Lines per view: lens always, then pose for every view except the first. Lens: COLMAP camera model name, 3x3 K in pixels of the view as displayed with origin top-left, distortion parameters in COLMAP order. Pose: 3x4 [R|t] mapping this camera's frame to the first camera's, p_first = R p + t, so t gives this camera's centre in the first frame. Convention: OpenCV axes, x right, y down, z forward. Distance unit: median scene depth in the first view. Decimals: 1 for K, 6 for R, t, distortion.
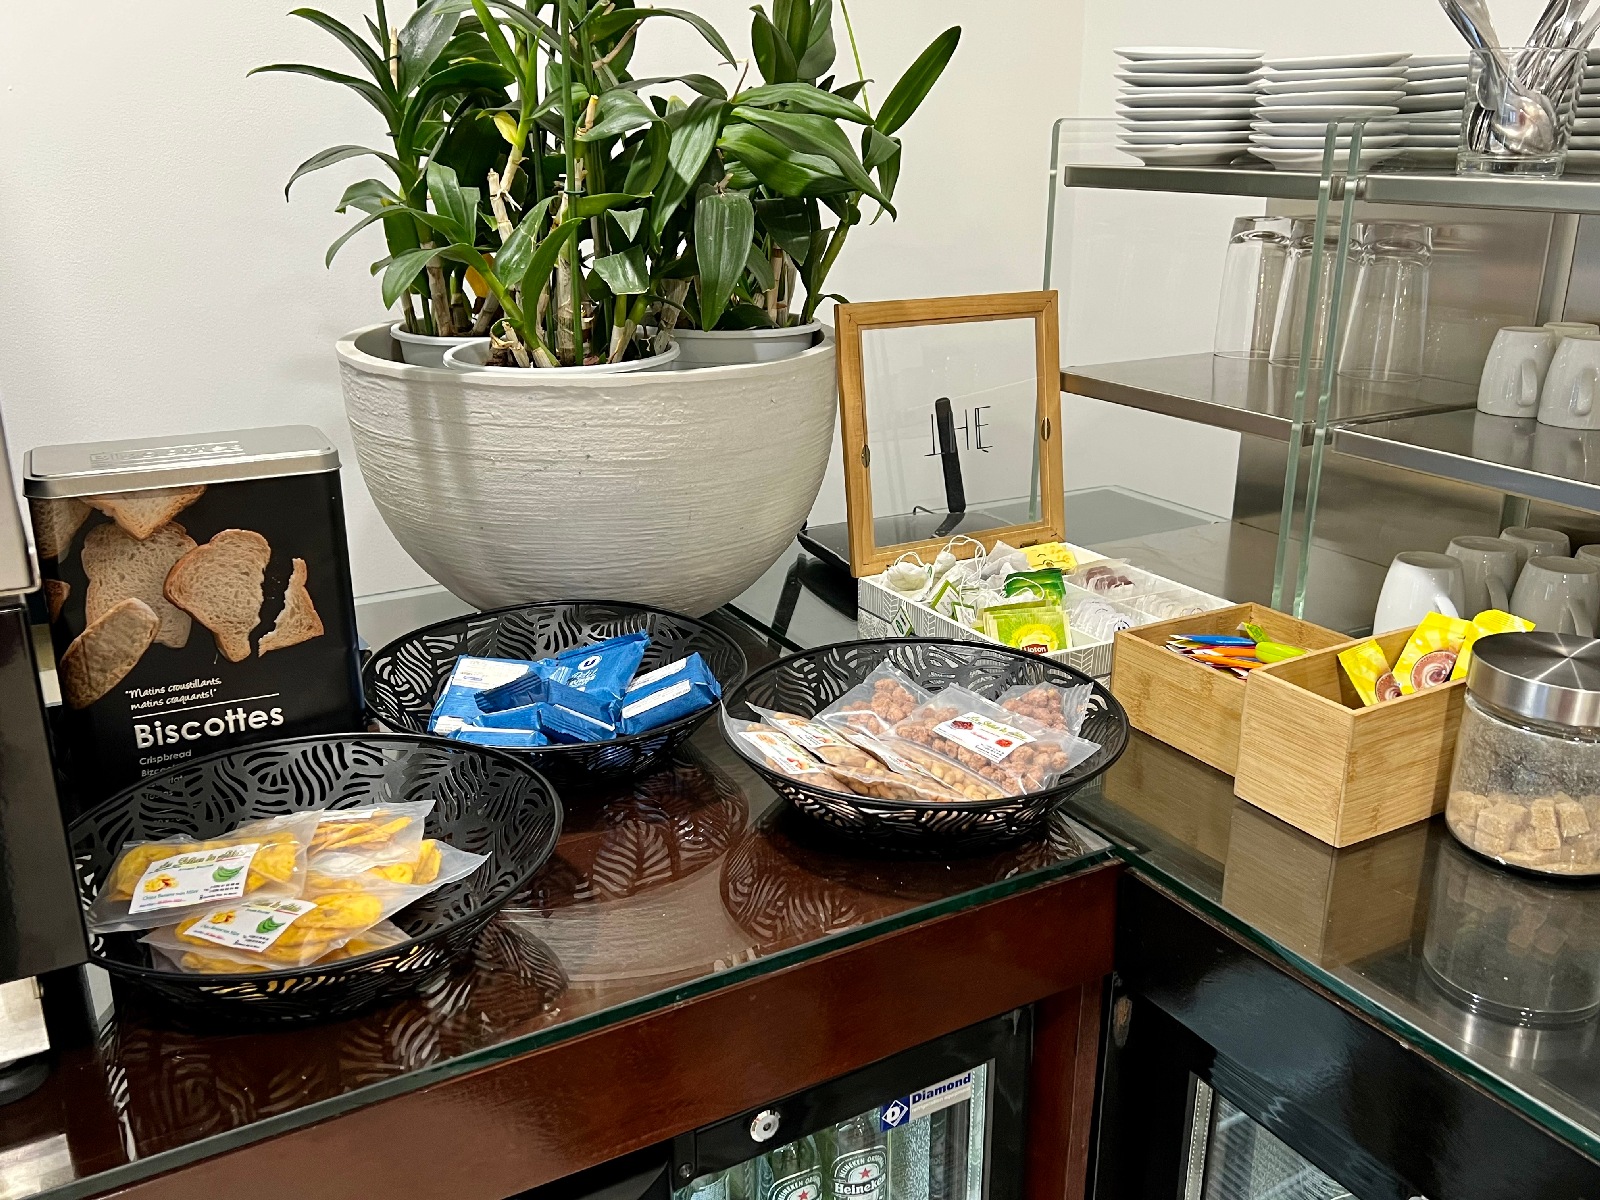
lens RADIAL K [[1466.5, 0, 809.1], [0, 1466.5, 609.2], [0, 0, 1]] dist [0.030961, 0.000000]
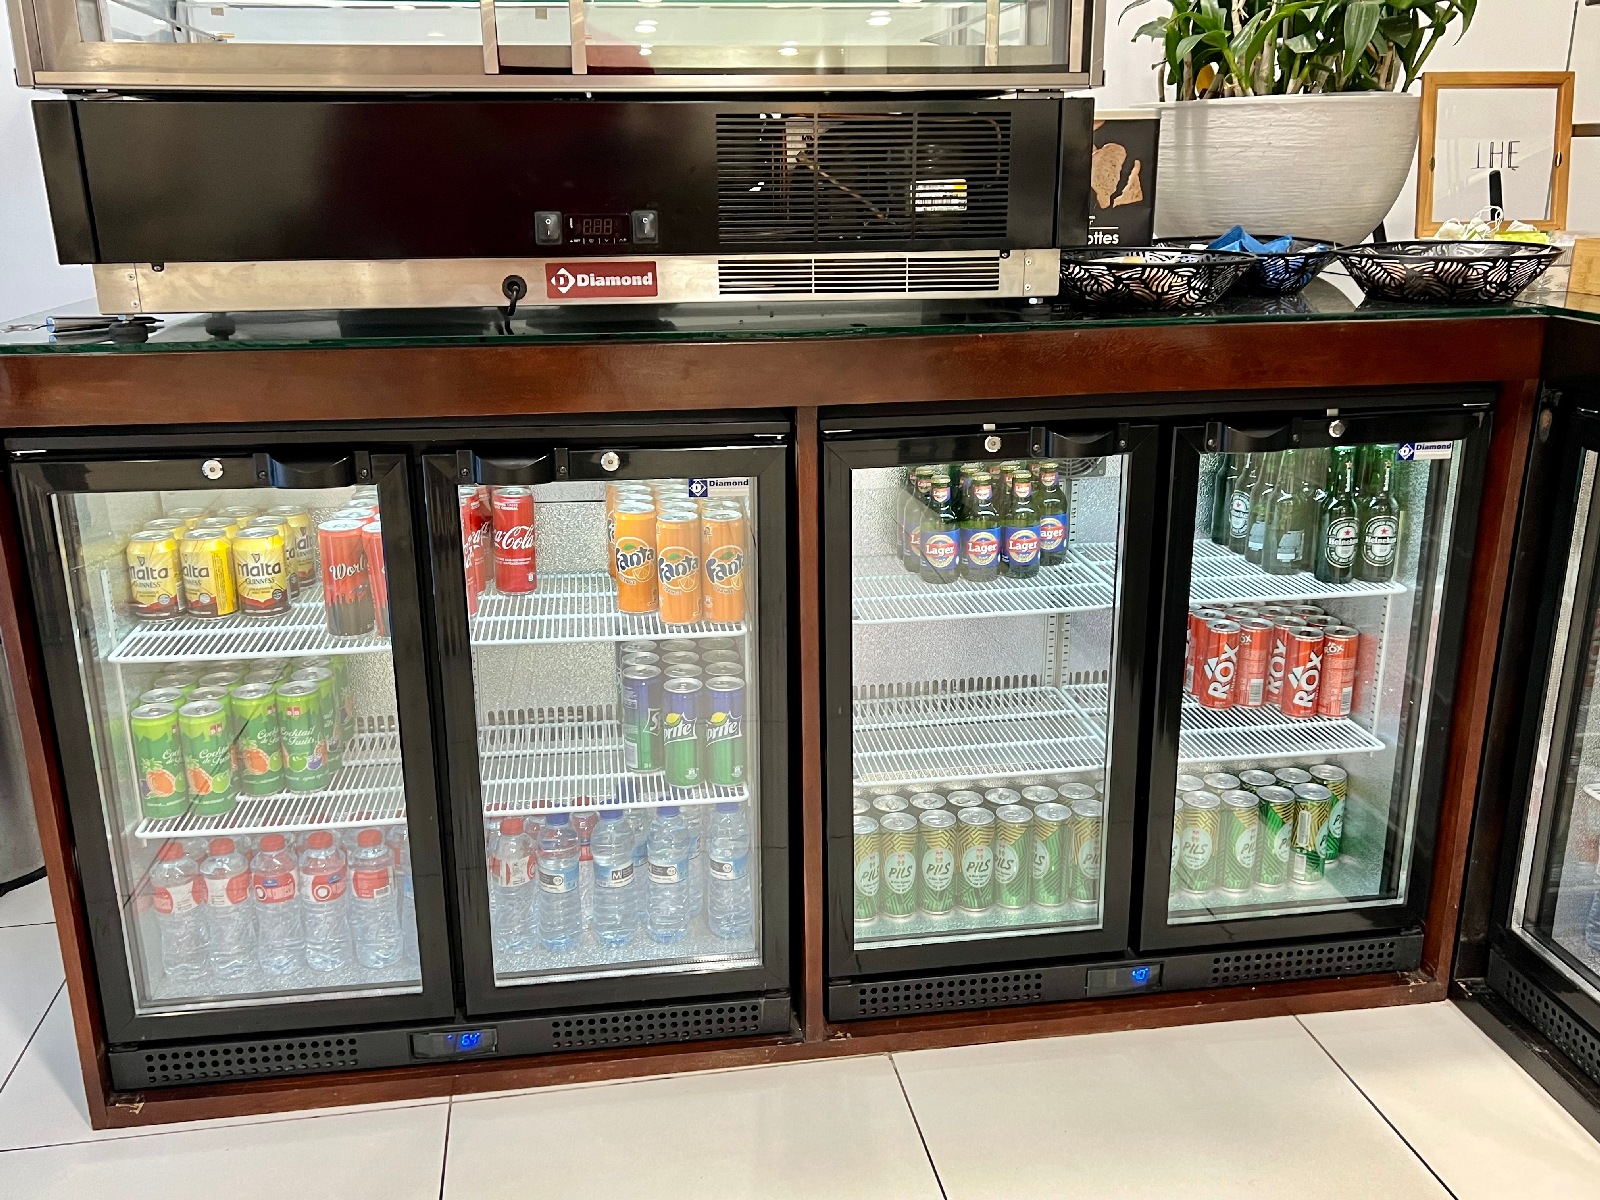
lens RADIAL K [[1466.5, 0, 777.5], [0, 1466.5, 607.0], [0, 0, 1]] dist [0.030961, 0.000000]
pose [[0.922260, 0.102236, -0.372805, 0.035189], [-0.109273, 0.994009, 0.002267, 0.556038], [0.370803, 0.038647, 0.927907, -0.984525]]
